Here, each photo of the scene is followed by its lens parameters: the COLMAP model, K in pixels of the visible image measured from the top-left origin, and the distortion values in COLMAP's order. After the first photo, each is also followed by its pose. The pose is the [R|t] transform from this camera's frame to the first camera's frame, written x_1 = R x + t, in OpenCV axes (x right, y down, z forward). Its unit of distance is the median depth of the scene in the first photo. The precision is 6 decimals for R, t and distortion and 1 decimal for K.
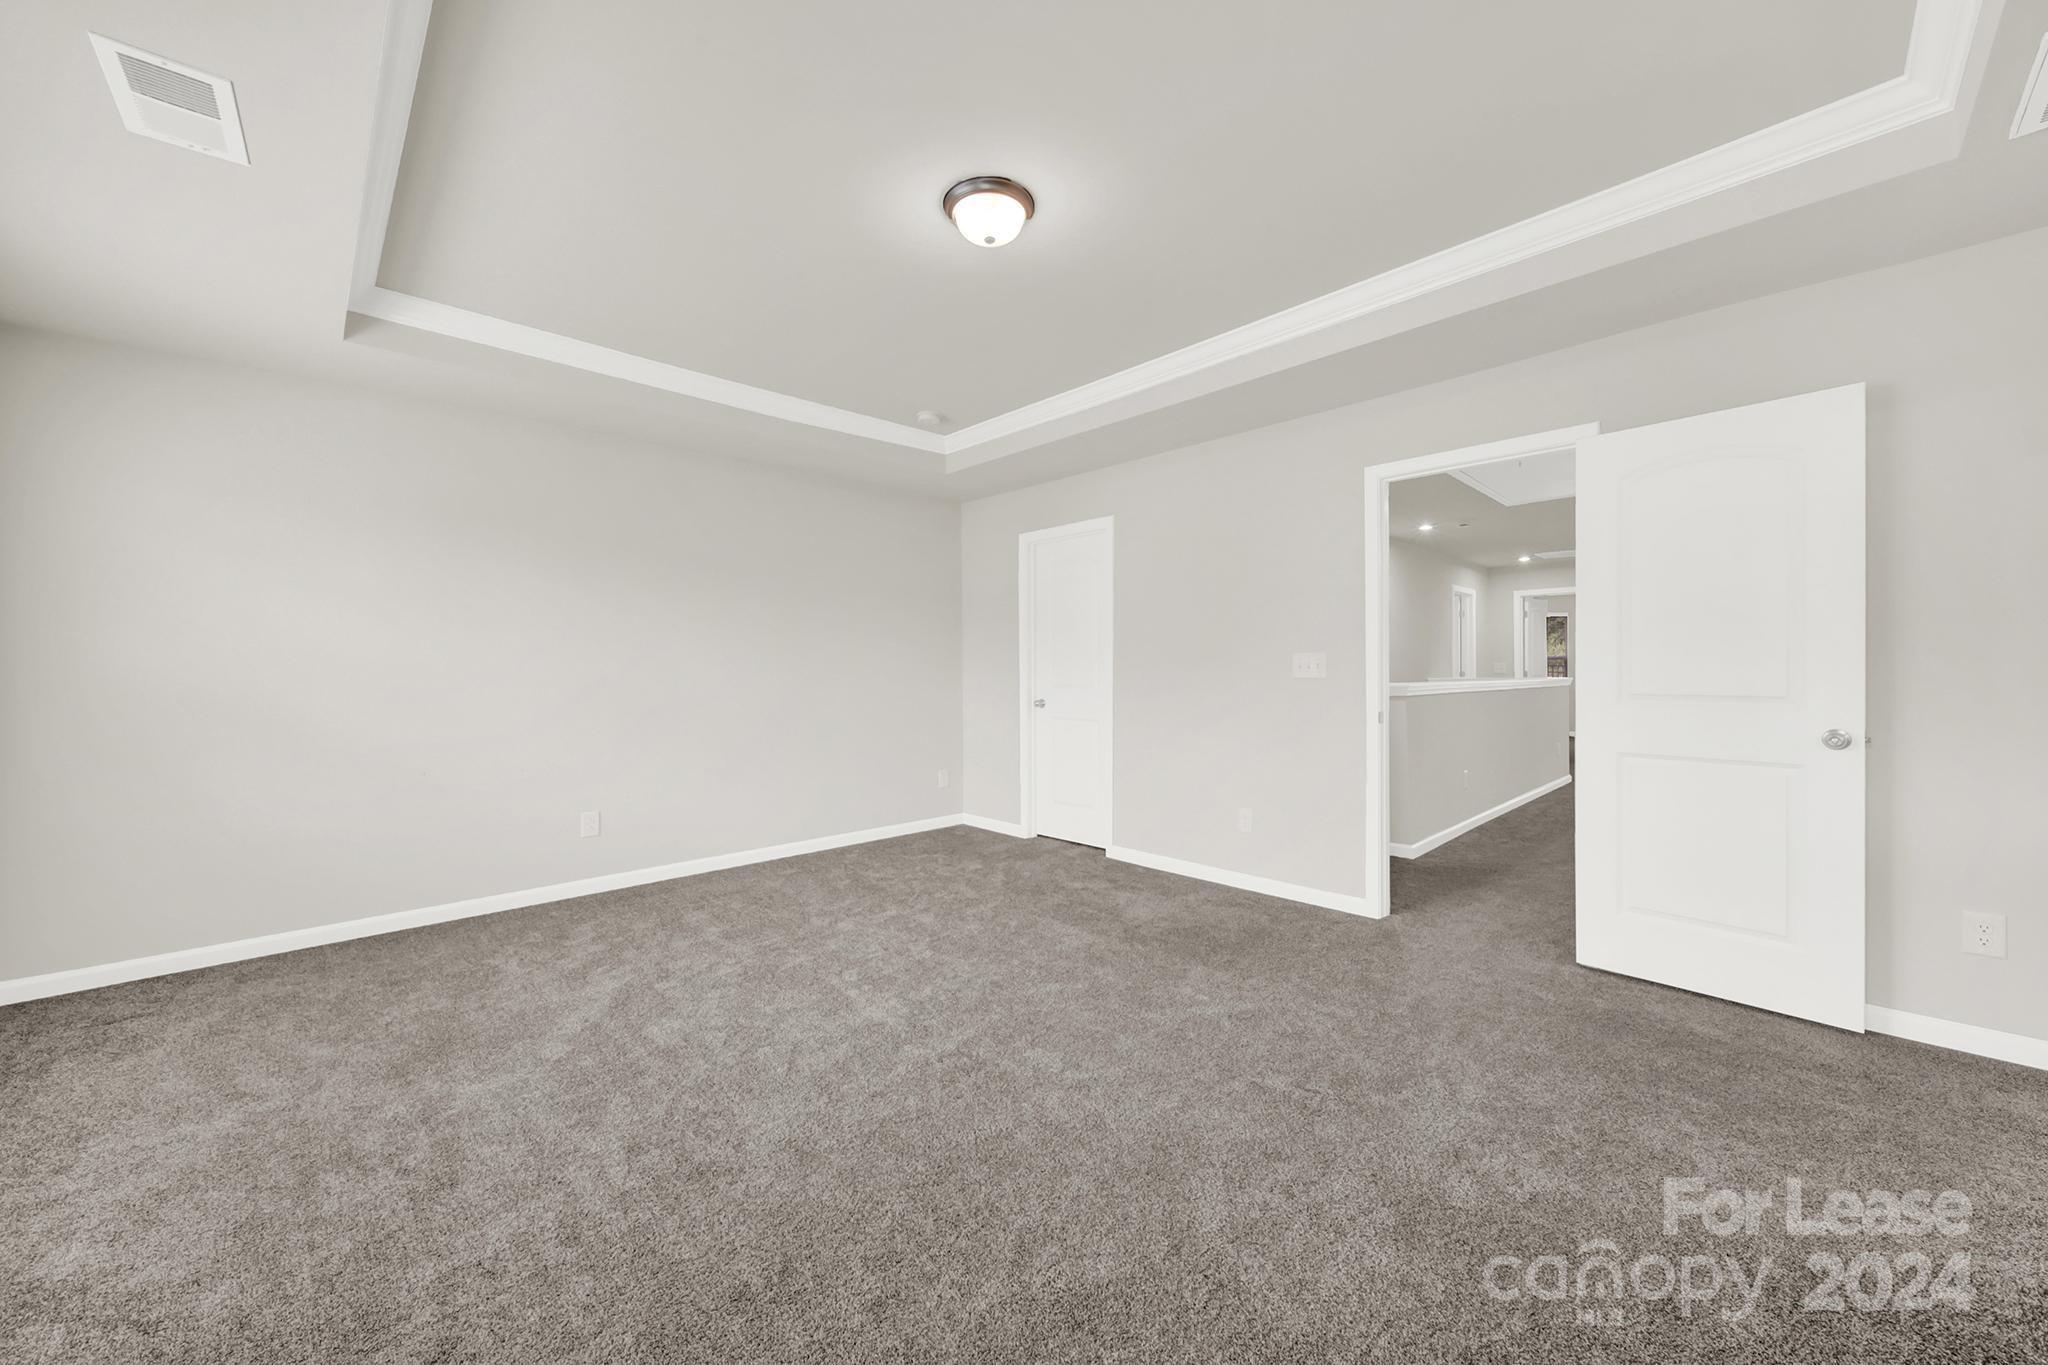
lens RADIAL K [[738.4, 0, 1018.5], [0, 738.4, 662.0], [0, 0, 1]] dist [-0.000382, -0.000061]
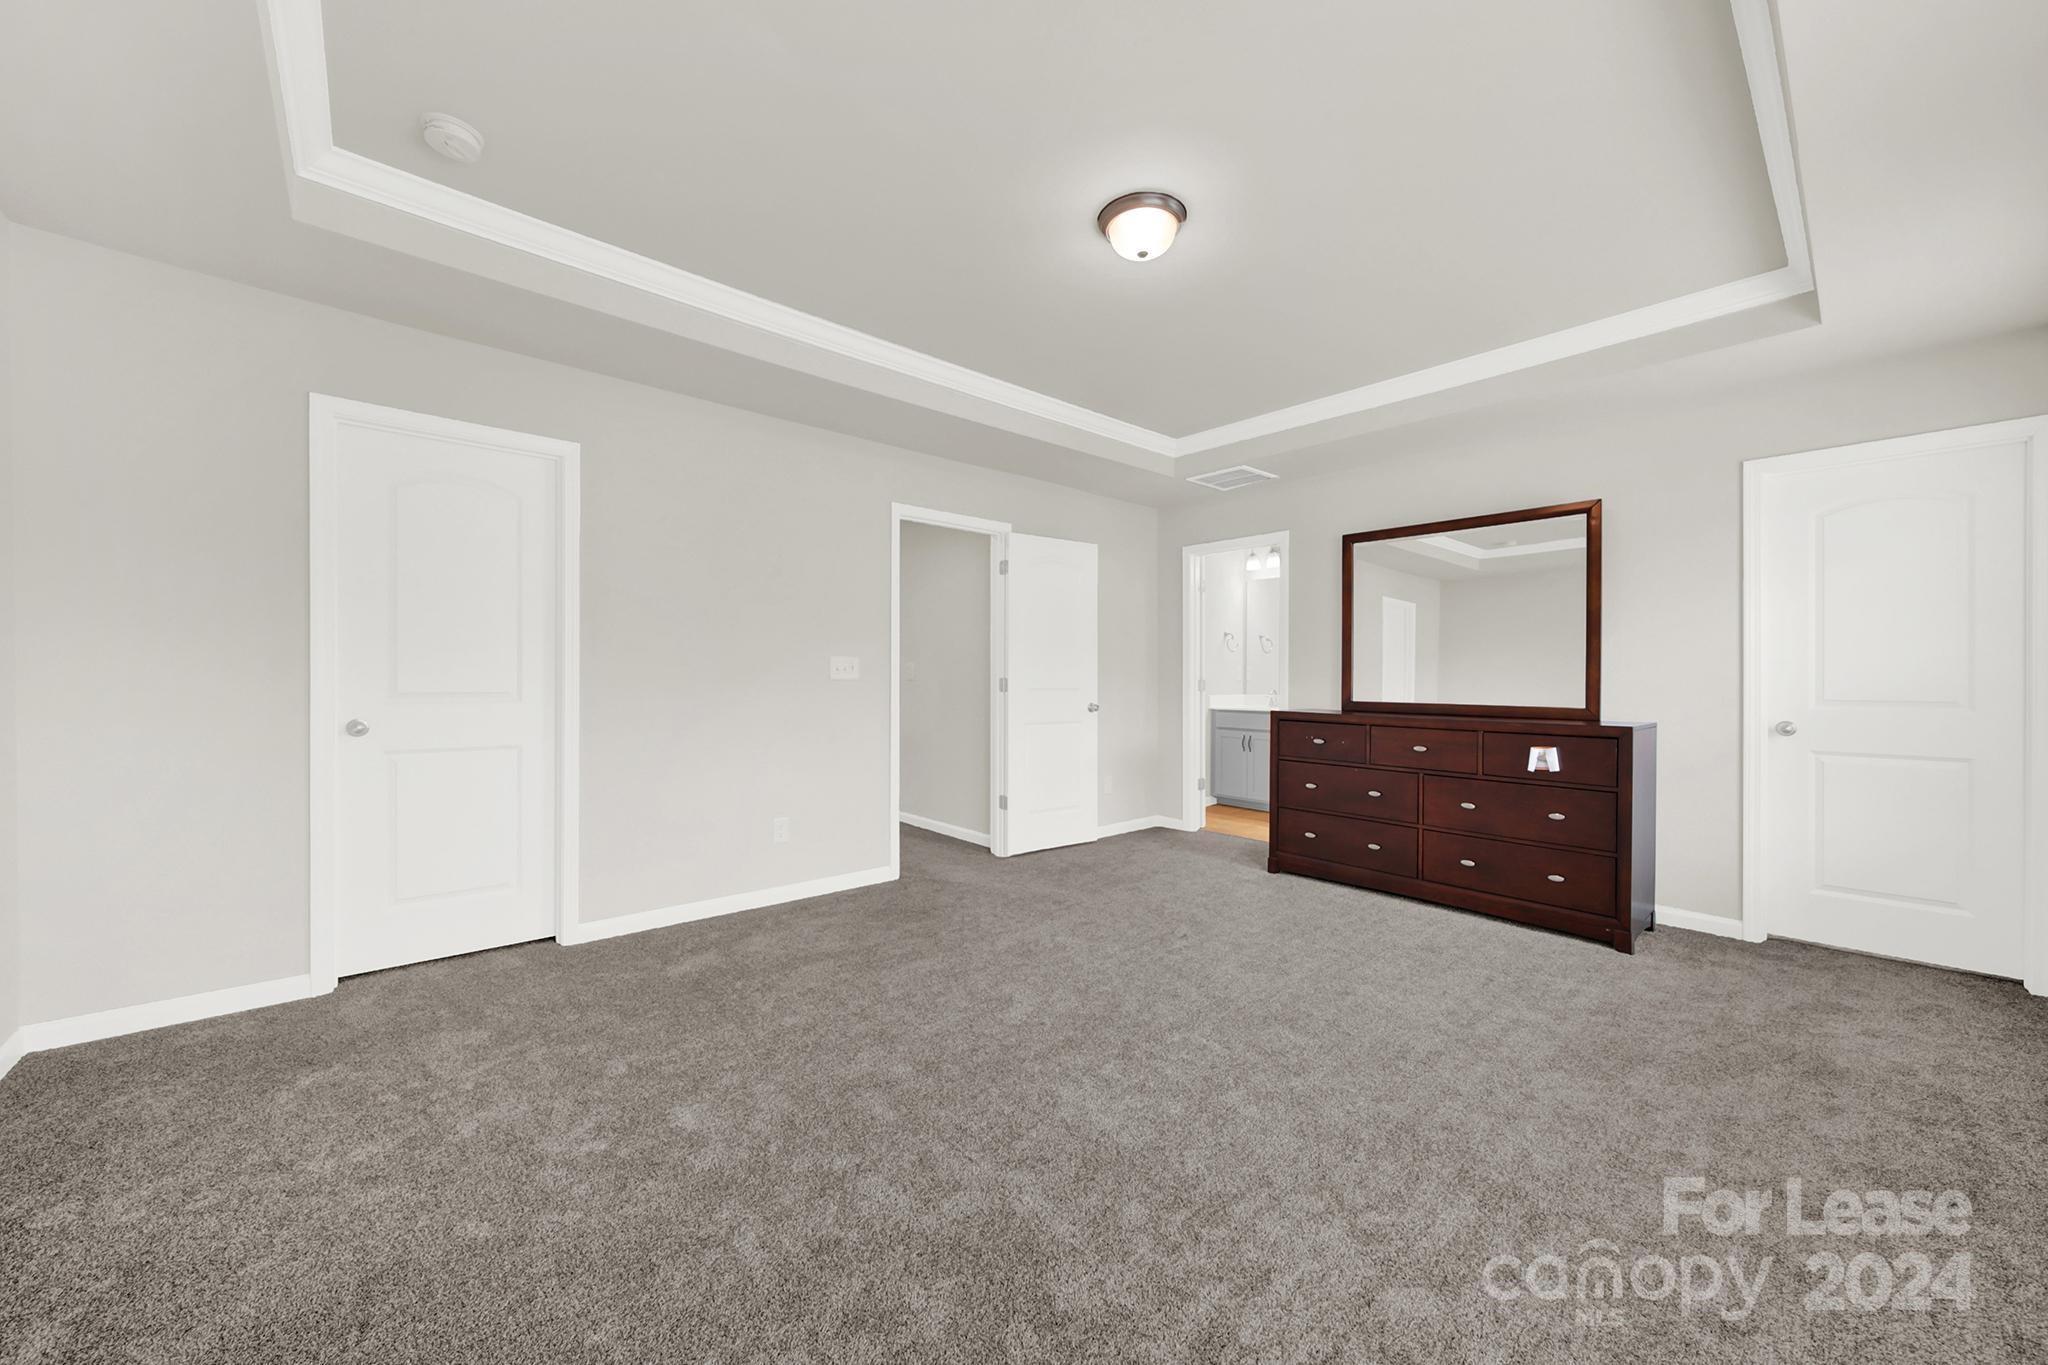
lens RADIAL K [[751.9, 0, 1017.8], [0, 751.9, 678.8], [0, 0, 1]] dist [-0.000450, -0.000162]
pose [[0.035367, 0.001121, 0.999374, -0.590443], [-0.018606, 0.999827, -0.000463, 0.013992], [-0.999201, -0.018578, 0.035382, 0.605743]]
